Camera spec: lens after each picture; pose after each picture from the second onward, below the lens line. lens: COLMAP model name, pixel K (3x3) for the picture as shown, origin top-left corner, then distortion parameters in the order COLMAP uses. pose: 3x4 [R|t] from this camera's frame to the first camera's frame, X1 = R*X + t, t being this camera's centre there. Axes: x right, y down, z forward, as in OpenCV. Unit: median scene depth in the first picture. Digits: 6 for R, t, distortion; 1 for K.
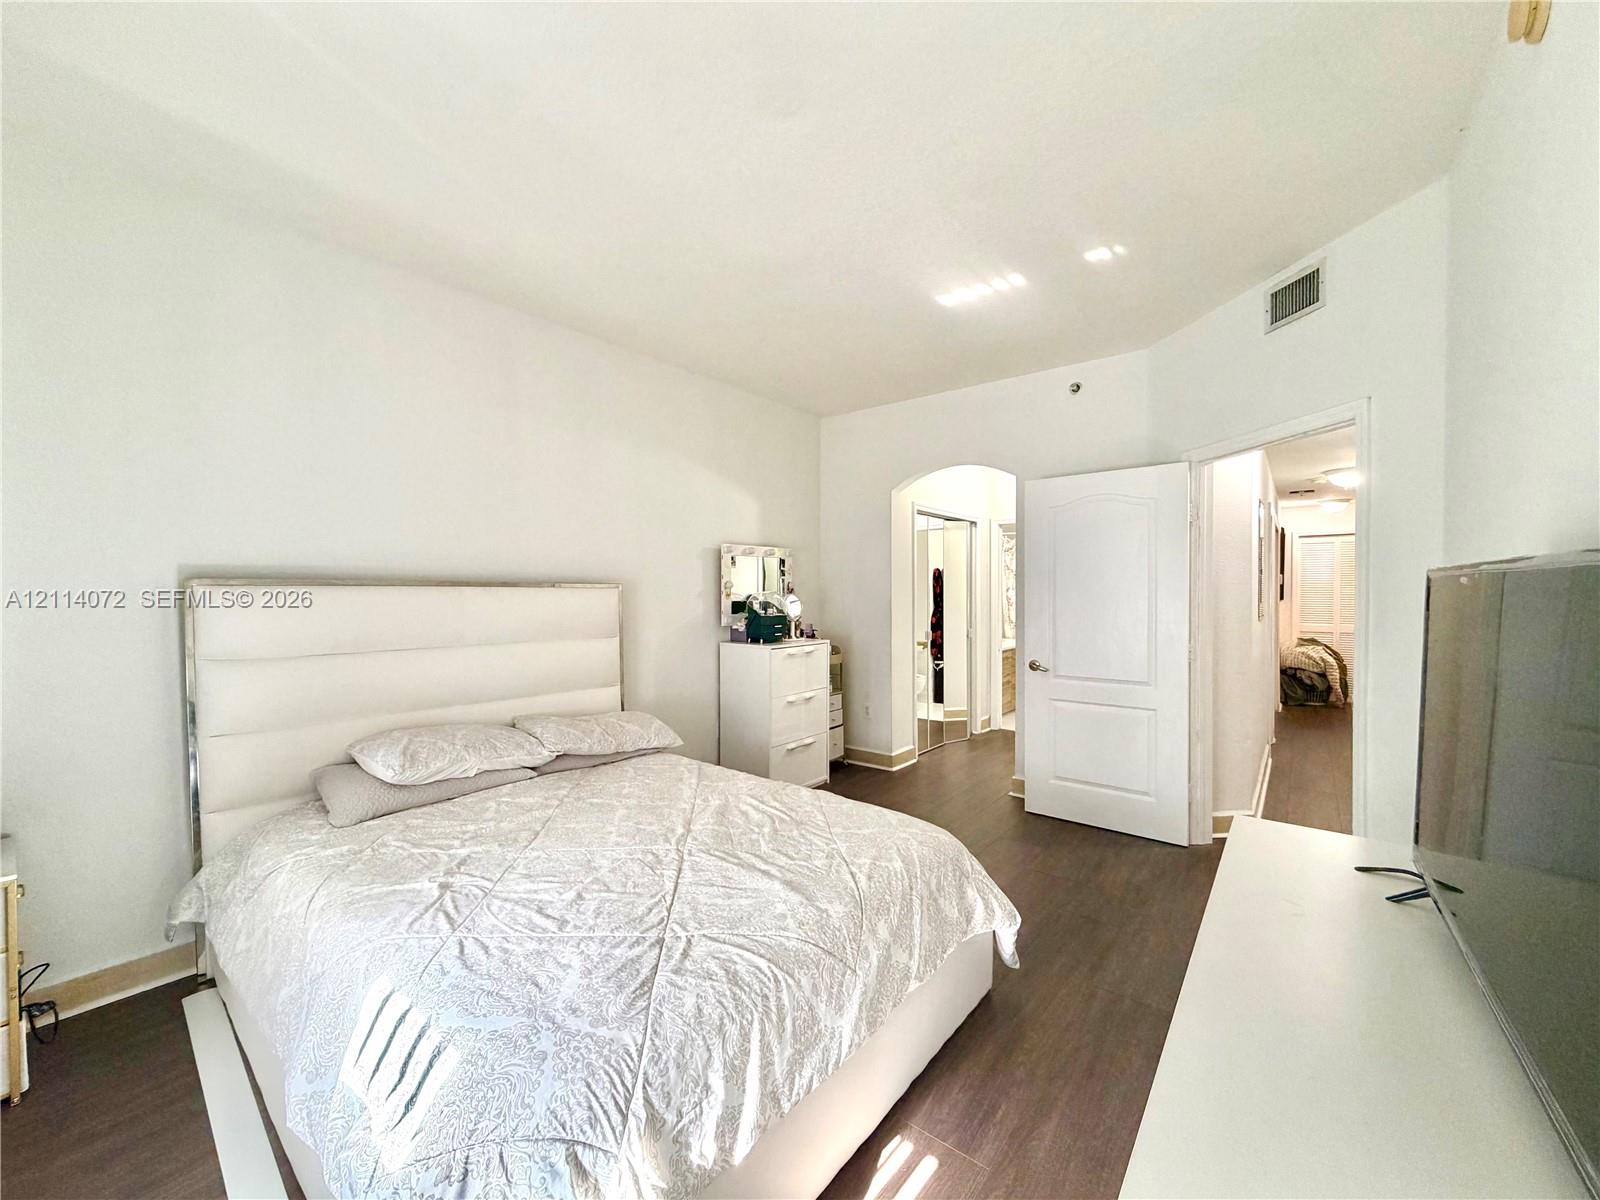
lens RADIAL K [[626.5, 0, 800.0], [0, 626.5, 600.0], [0, 0, 1]] dist [-0.000607, -0.000037]
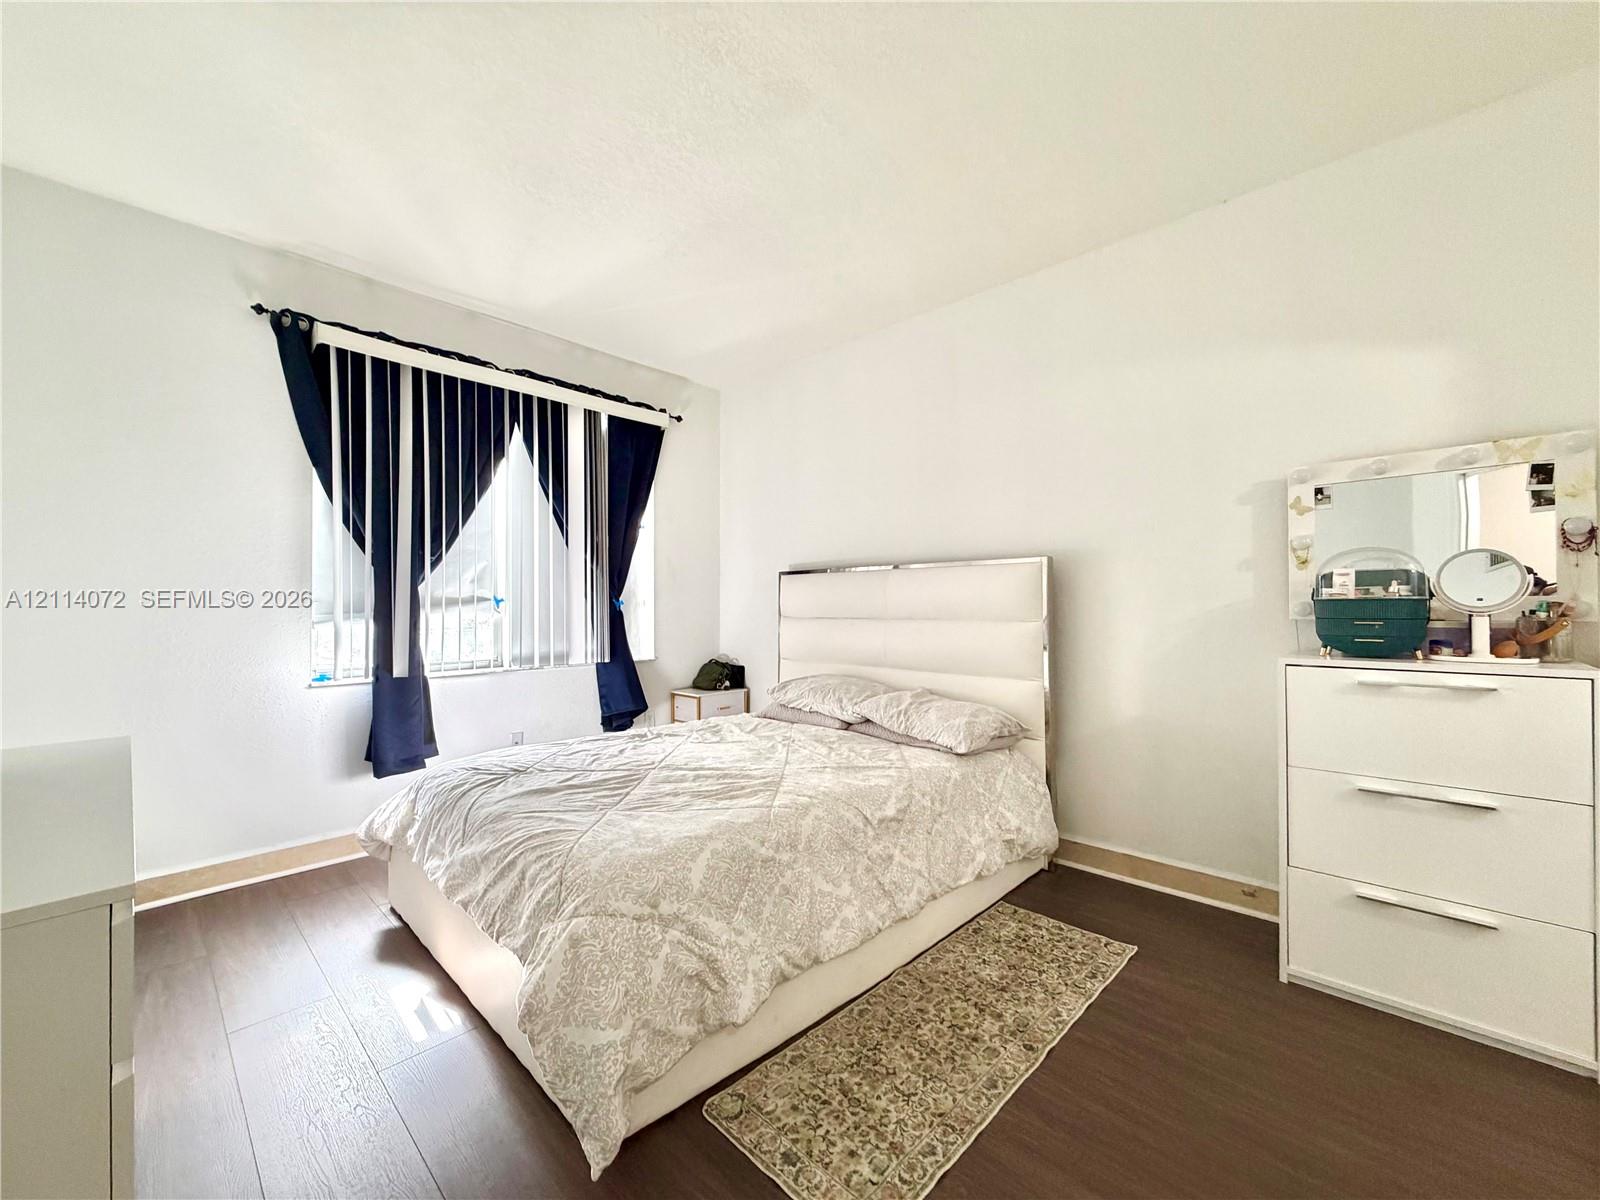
lens RADIAL K [[643.4, 0, 800.0], [0, 643.4, 600.0], [0, 0, 1]] dist [0.000174, -0.000027]
pose [[-0.077282, -0.014941, -0.996897, 0.525136], [-0.013987, 0.999806, -0.013900, 0.042961], [0.996911, 0.012870, -0.077476, 0.696148]]
